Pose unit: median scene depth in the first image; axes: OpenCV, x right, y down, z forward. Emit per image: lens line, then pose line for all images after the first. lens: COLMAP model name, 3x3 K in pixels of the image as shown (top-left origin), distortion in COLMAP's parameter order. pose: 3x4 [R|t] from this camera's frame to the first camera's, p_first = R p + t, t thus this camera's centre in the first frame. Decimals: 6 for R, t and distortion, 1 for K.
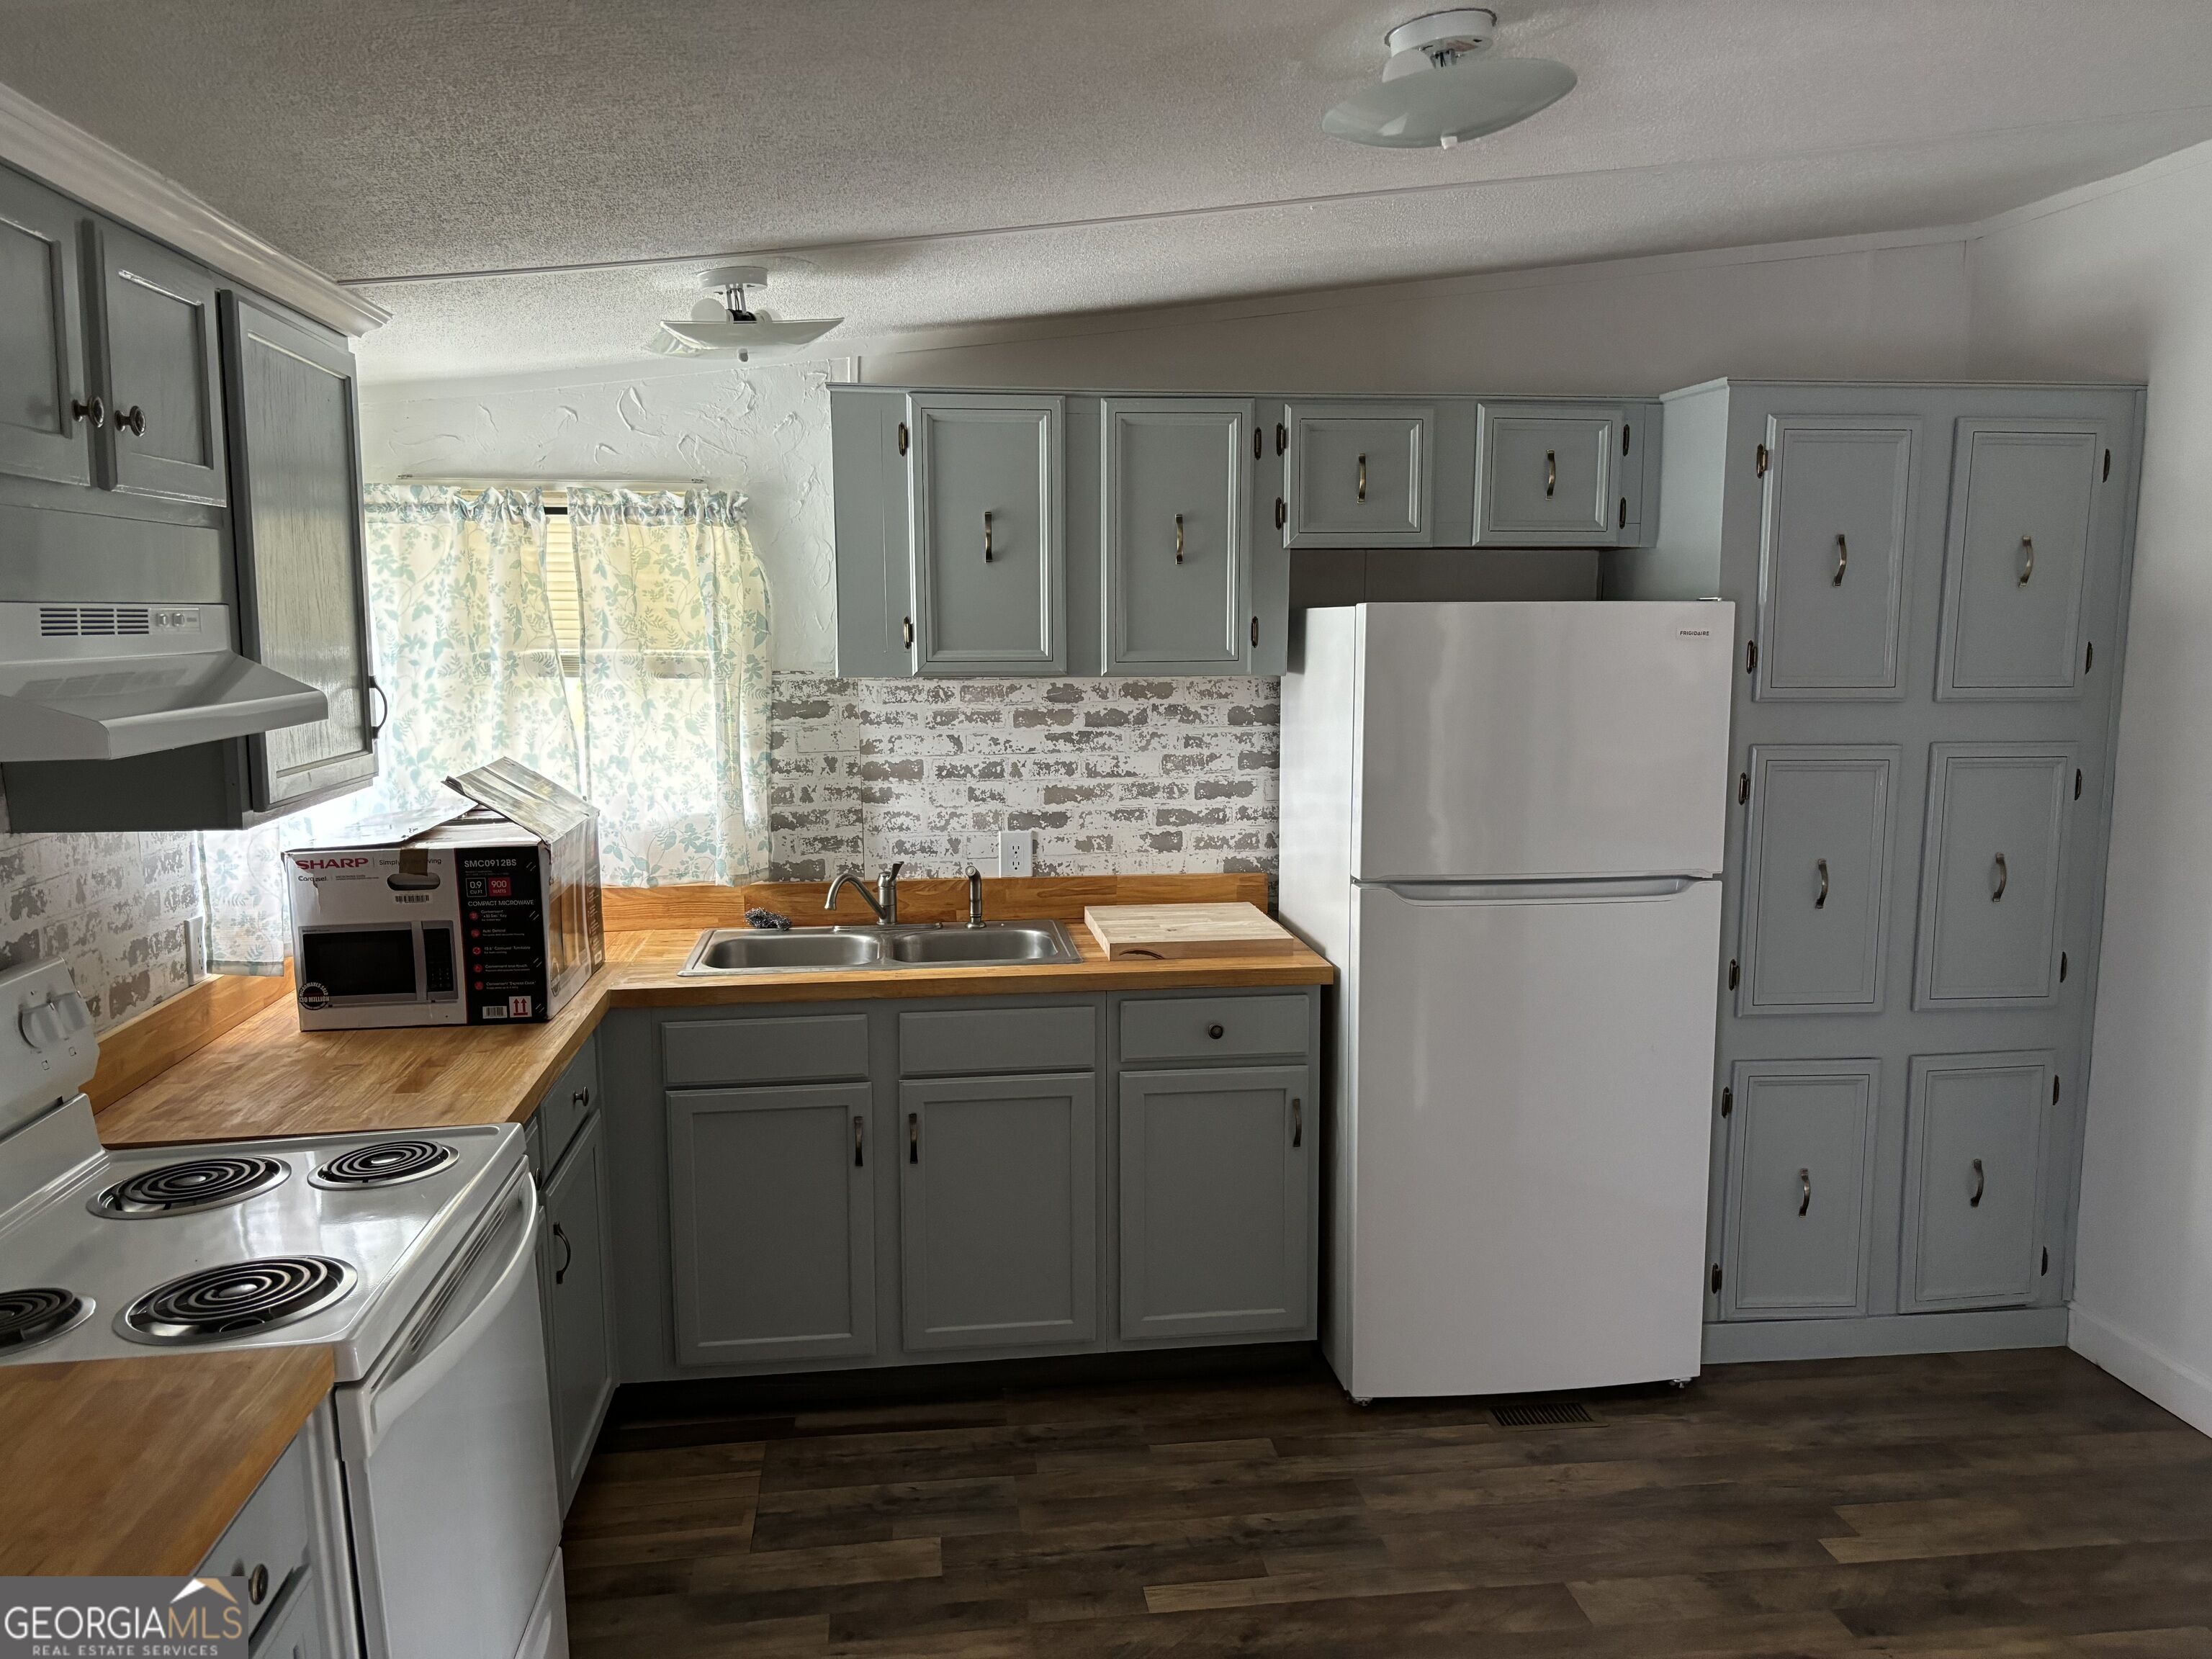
lens RADIAL K [[1680.3, 0, 1115.7], [0, 1680.3, 876.7], [0, 0, 1]] dist [0.066386, -0.069960]
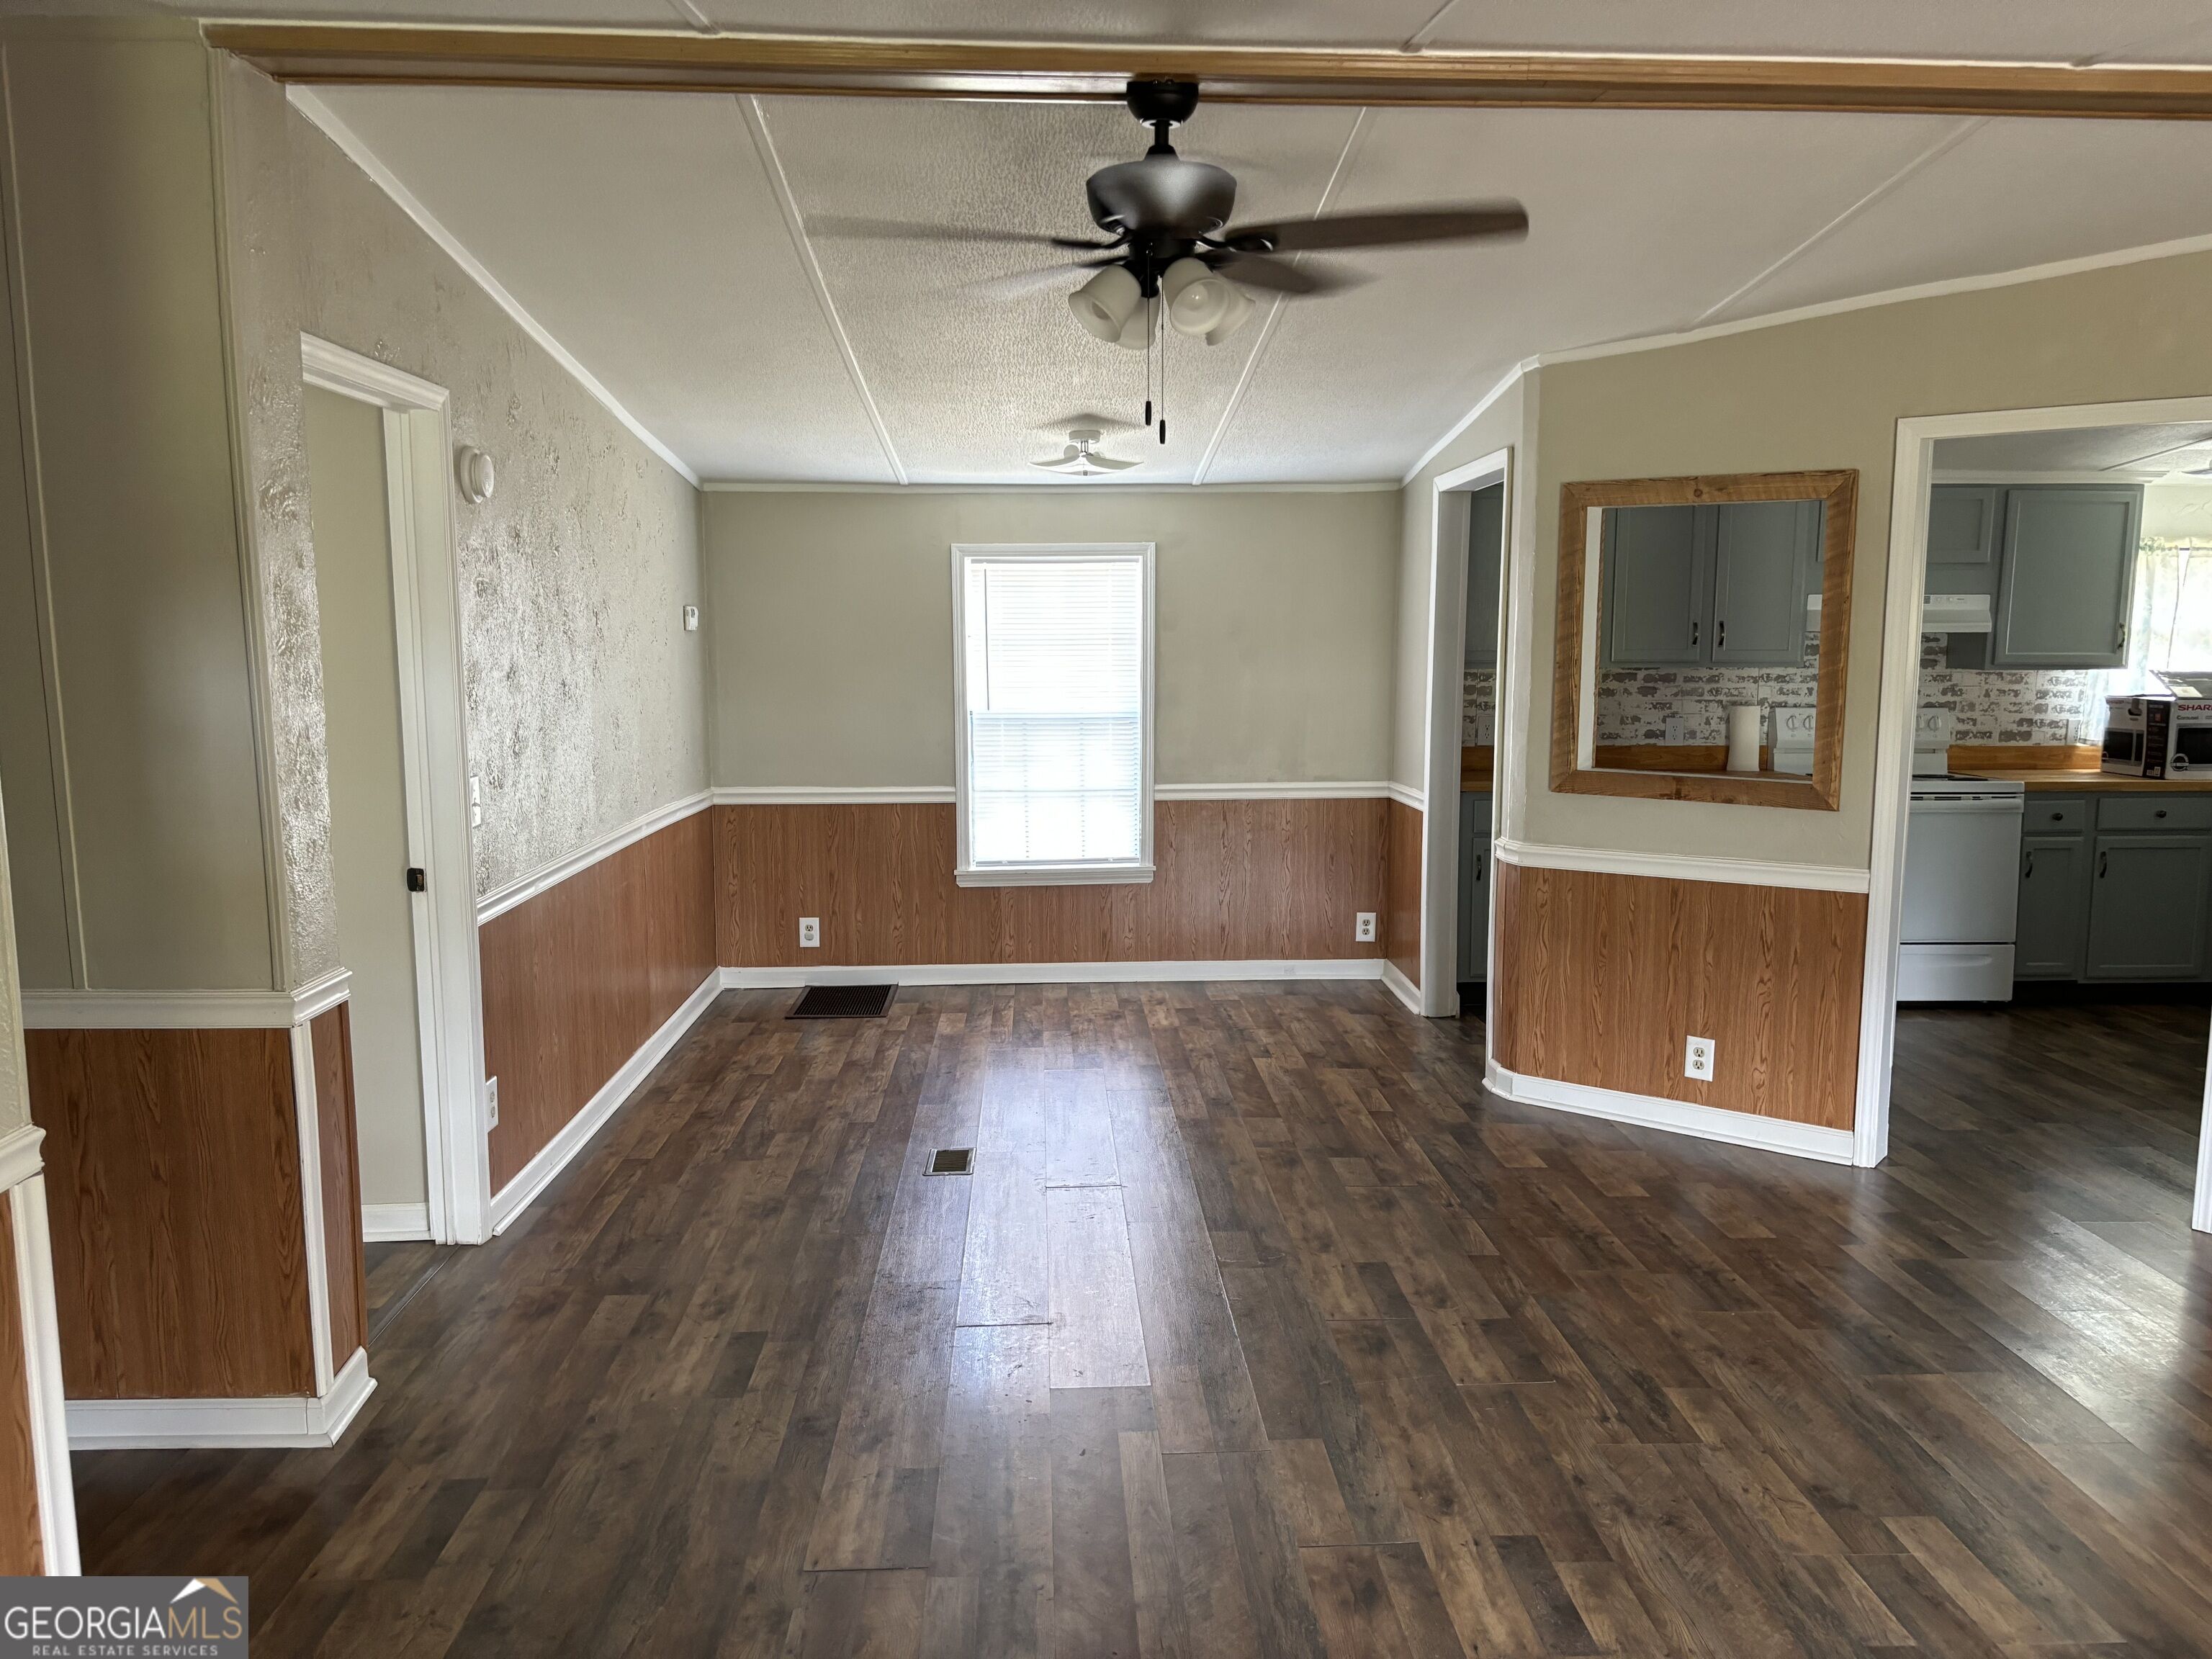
lens RADIAL K [[1680.3, 0, 1117.6], [0, 1680.3, 841.2], [0, 0, 1]] dist [0.066386, -0.069960]
pose [[-0.081769, 0.132700, -0.987778, 1.789153], [-0.161969, 0.976152, 0.144546, 0.055934], [0.983402, 0.171809, -0.058326, -0.190487]]
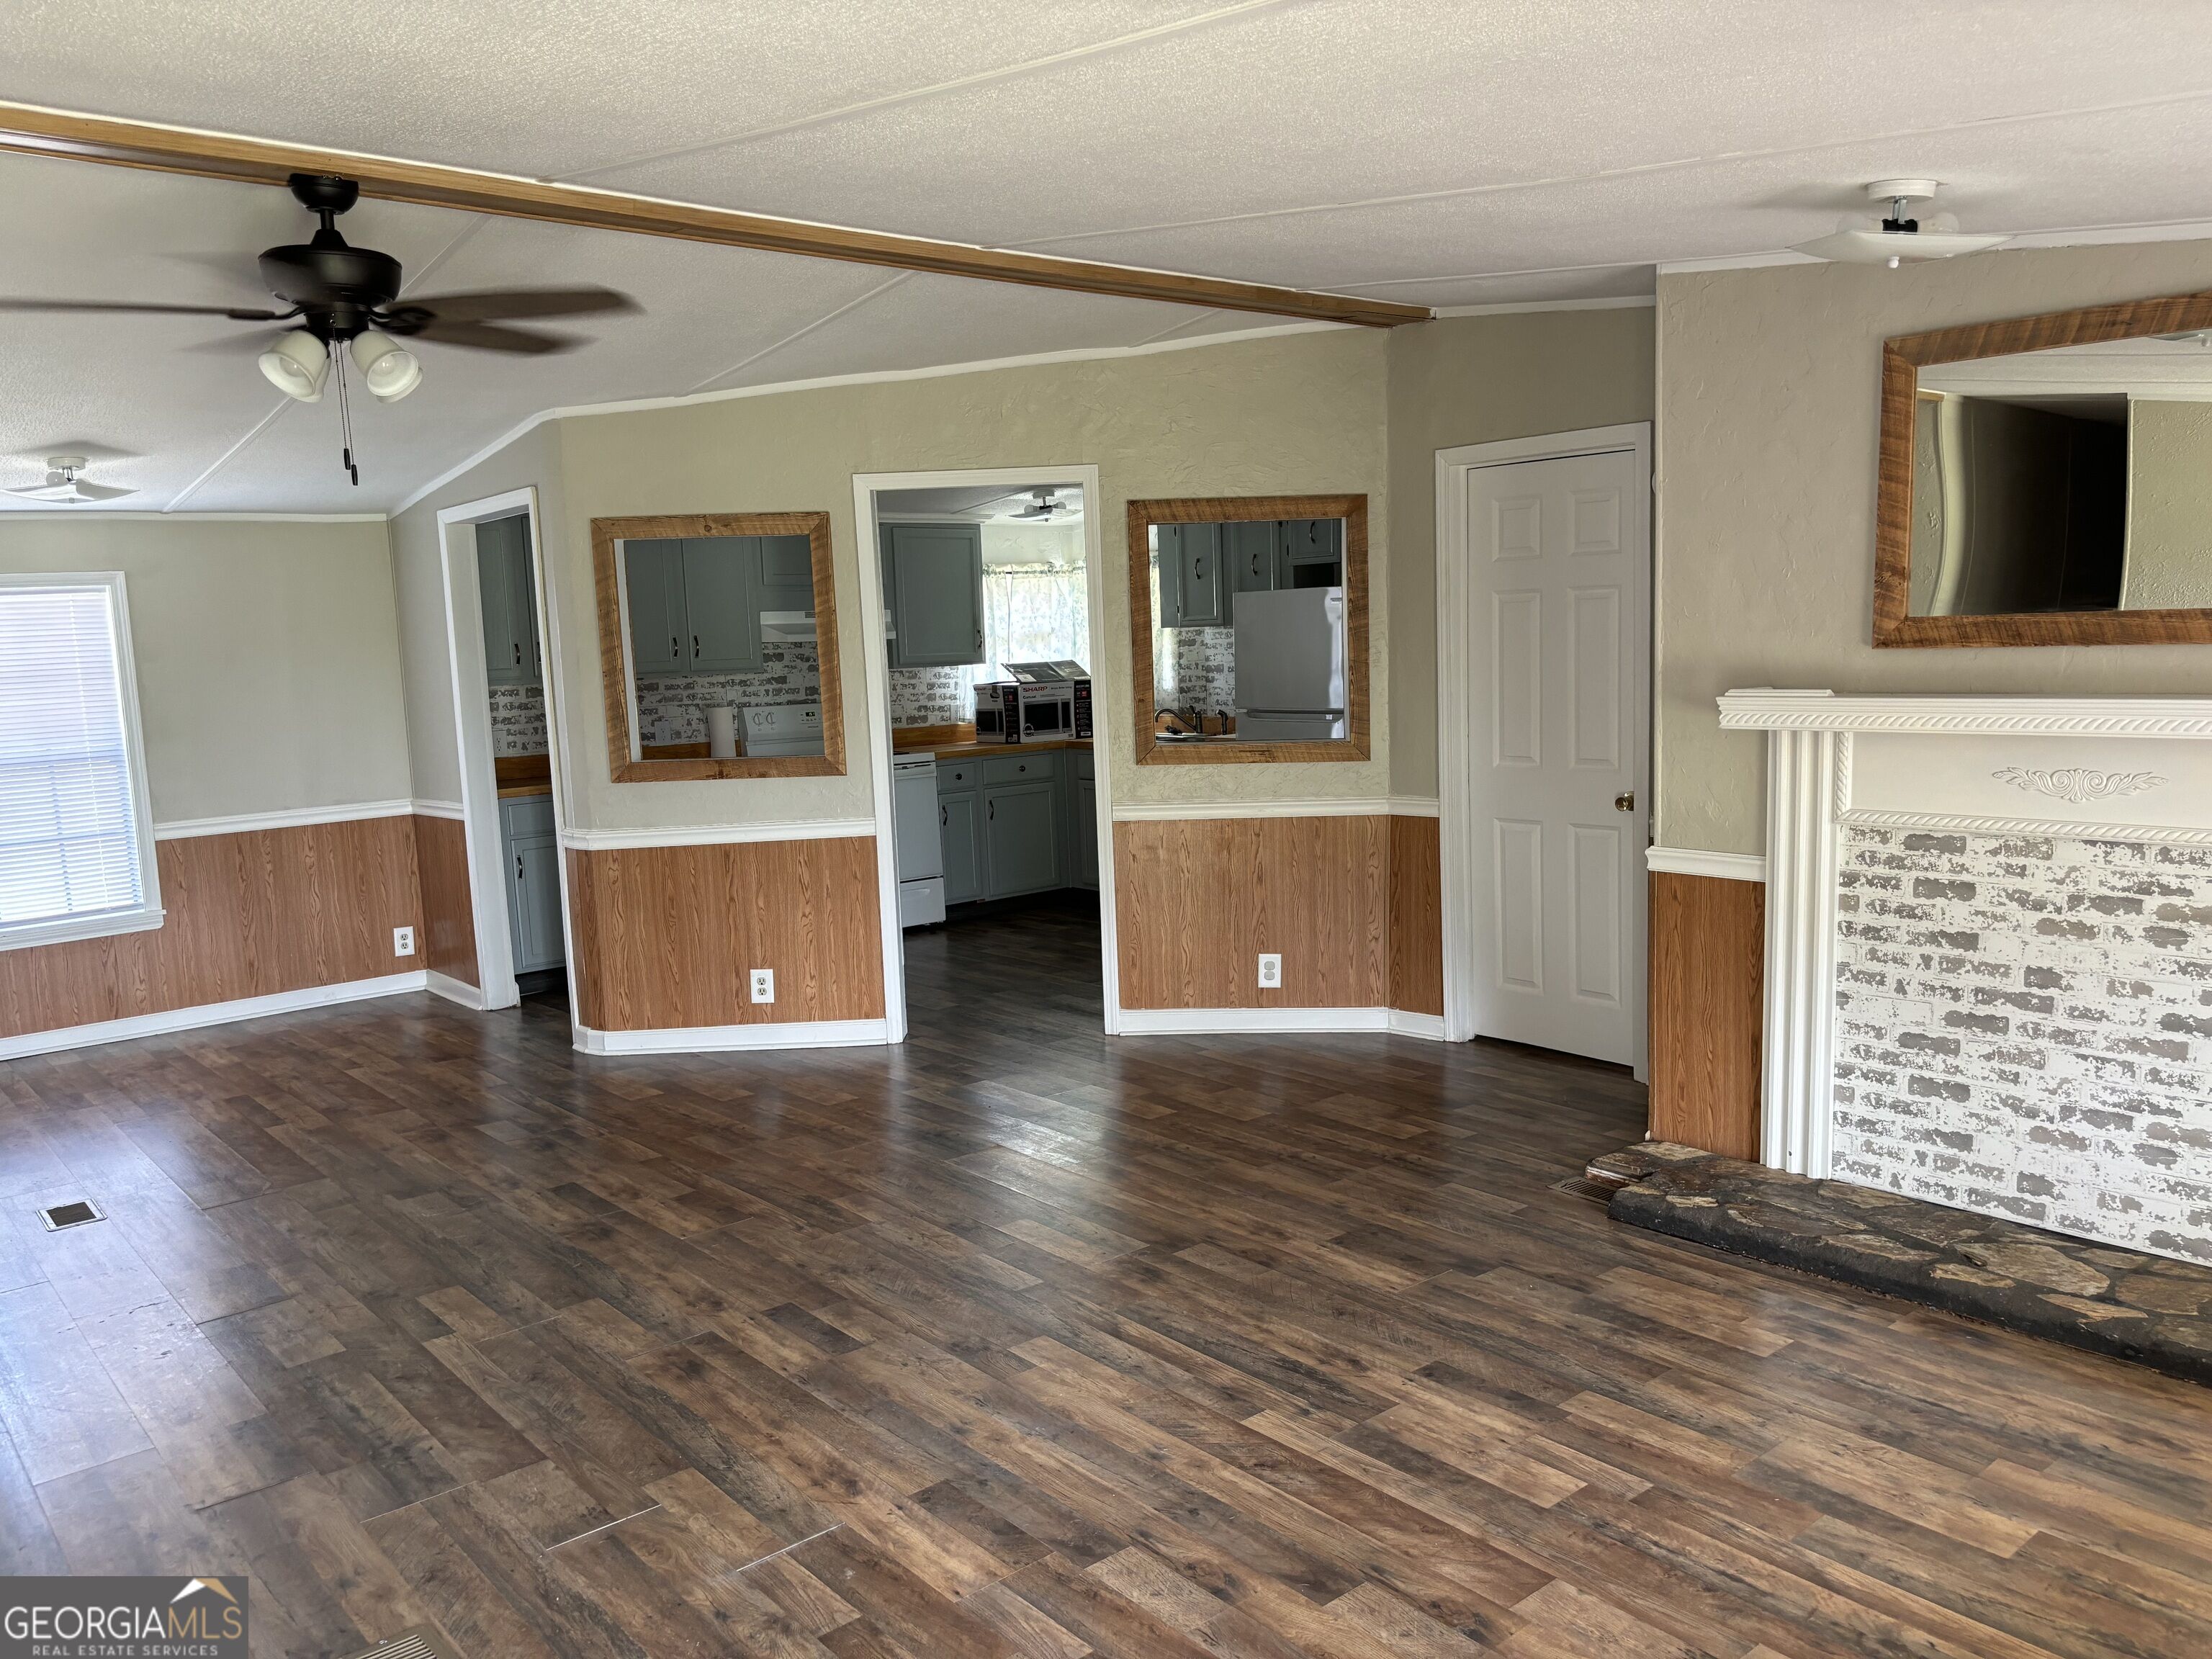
lens RADIAL K [[1680.3, 0, 1127.3], [0, 1680.3, 814.3], [0, 0, 1]] dist [0.066386, -0.069960]
pose [[0.546444, 0.074305, -0.834193, 2.019151], [-0.098046, 0.994883, 0.024392, 0.106360], [0.831737, 0.068460, 0.550933, -0.427200]]
